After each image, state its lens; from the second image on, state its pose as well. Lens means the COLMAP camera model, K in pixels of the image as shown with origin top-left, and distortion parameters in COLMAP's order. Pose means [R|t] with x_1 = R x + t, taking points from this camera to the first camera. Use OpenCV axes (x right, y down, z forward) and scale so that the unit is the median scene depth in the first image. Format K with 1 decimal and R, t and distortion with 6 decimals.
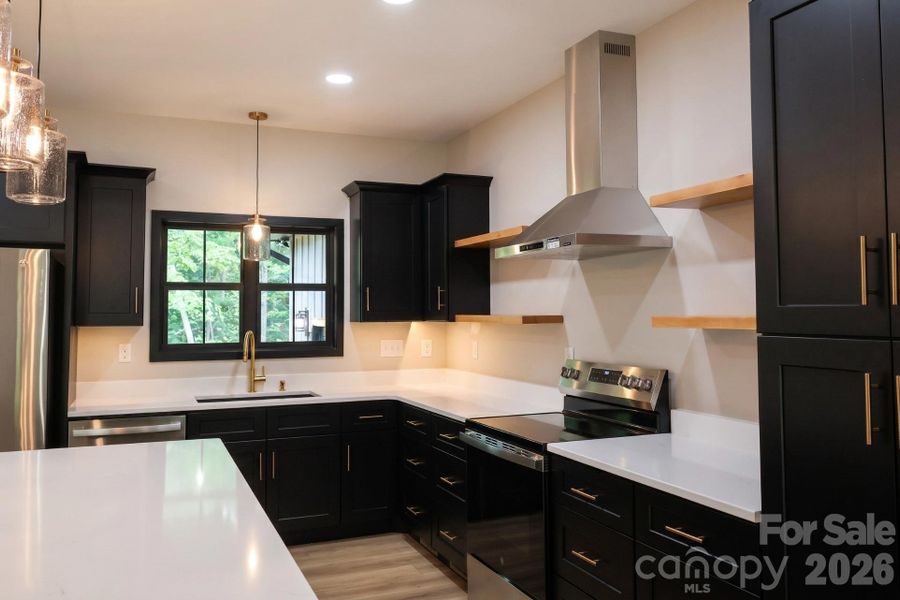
lens RADIAL K [[721.1, 0, 442.0], [0, 721.1, 276.7], [0, 0, 1]] dist [0.020436, -0.028974]
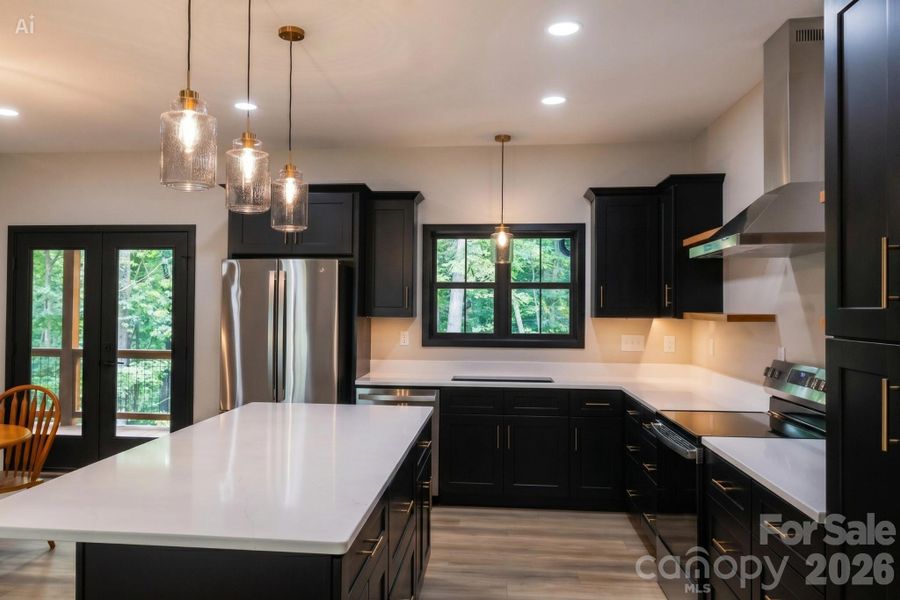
lens RADIAL K [[721.1, 0, 448.5], [0, 721.1, 294.5], [0, 0, 1]] dist [0.020436, -0.028974]
pose [[0.873047, 0.002050, -0.487632, 0.237424], [0.014040, 0.999471, 0.029340, -0.007470], [0.487434, -0.032461, 0.872556, -0.060054]]
